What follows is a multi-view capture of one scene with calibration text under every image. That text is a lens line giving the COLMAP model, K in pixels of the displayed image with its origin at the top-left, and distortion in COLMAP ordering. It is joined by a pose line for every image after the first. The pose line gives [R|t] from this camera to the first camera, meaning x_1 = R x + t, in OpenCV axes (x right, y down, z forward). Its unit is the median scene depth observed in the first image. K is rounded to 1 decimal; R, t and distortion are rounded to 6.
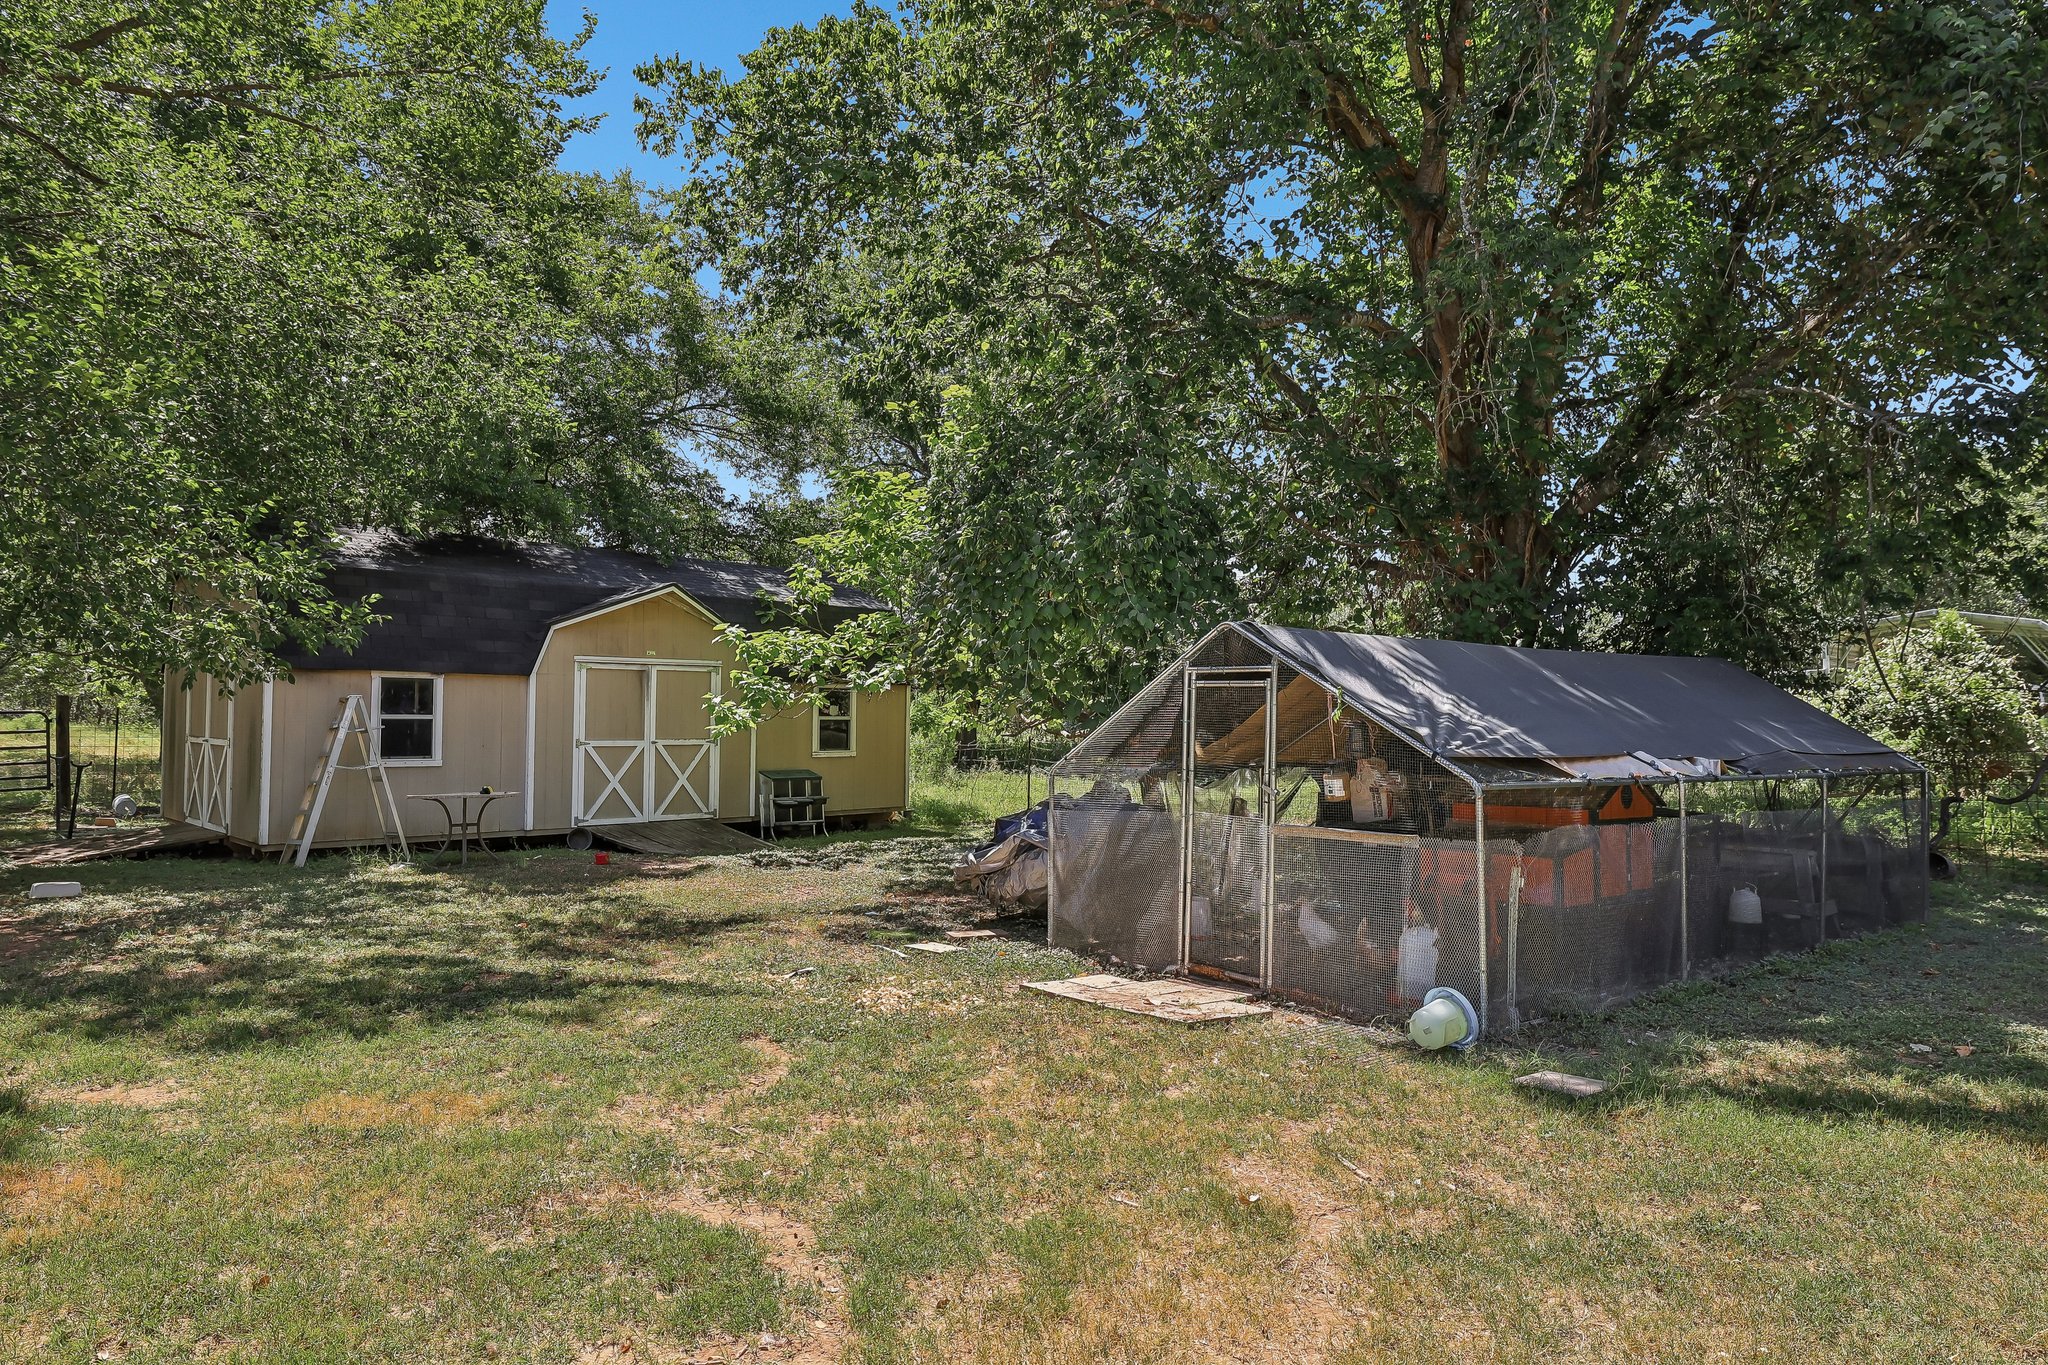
lens RADIAL K [[1307.0, 0, 1024.0], [0, 1307.0, 682.5], [0, 0, 1]] dist [0.001109, 0.000297]
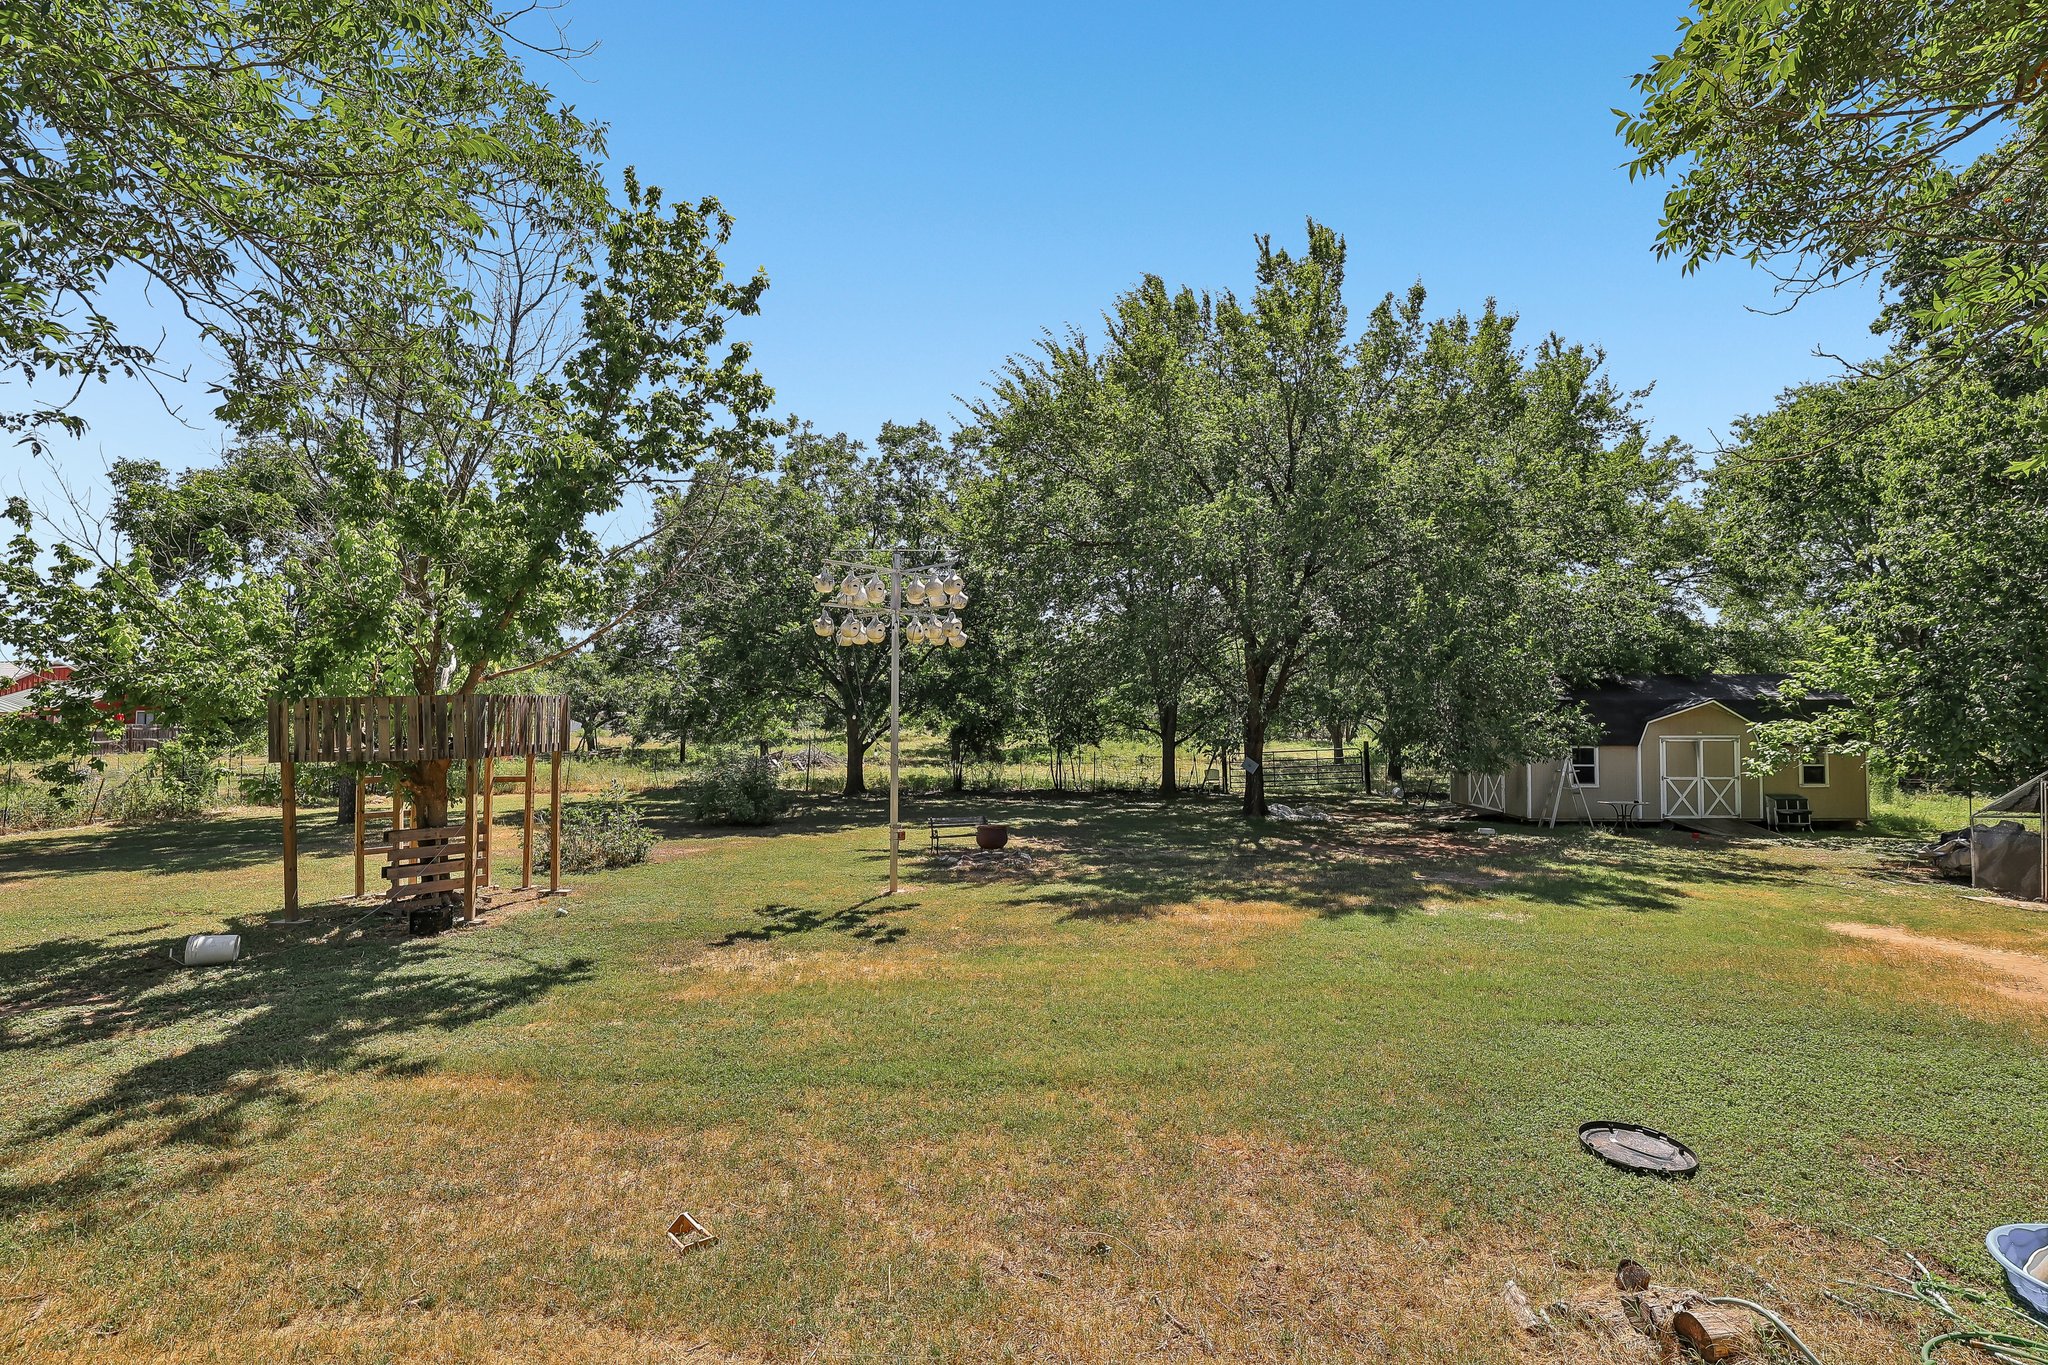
lens RADIAL K [[982.0, 0, 1024.0], [0, 982.0, 682.5], [0, 0, 1]] dist [0.000917, 0.000013]
pose [[0.717102, -0.028626, -0.696380, 0.019032], [0.020196, 0.999590, -0.020292, -0.090324], [0.696675, 0.000488, 0.717387, -0.787583]]
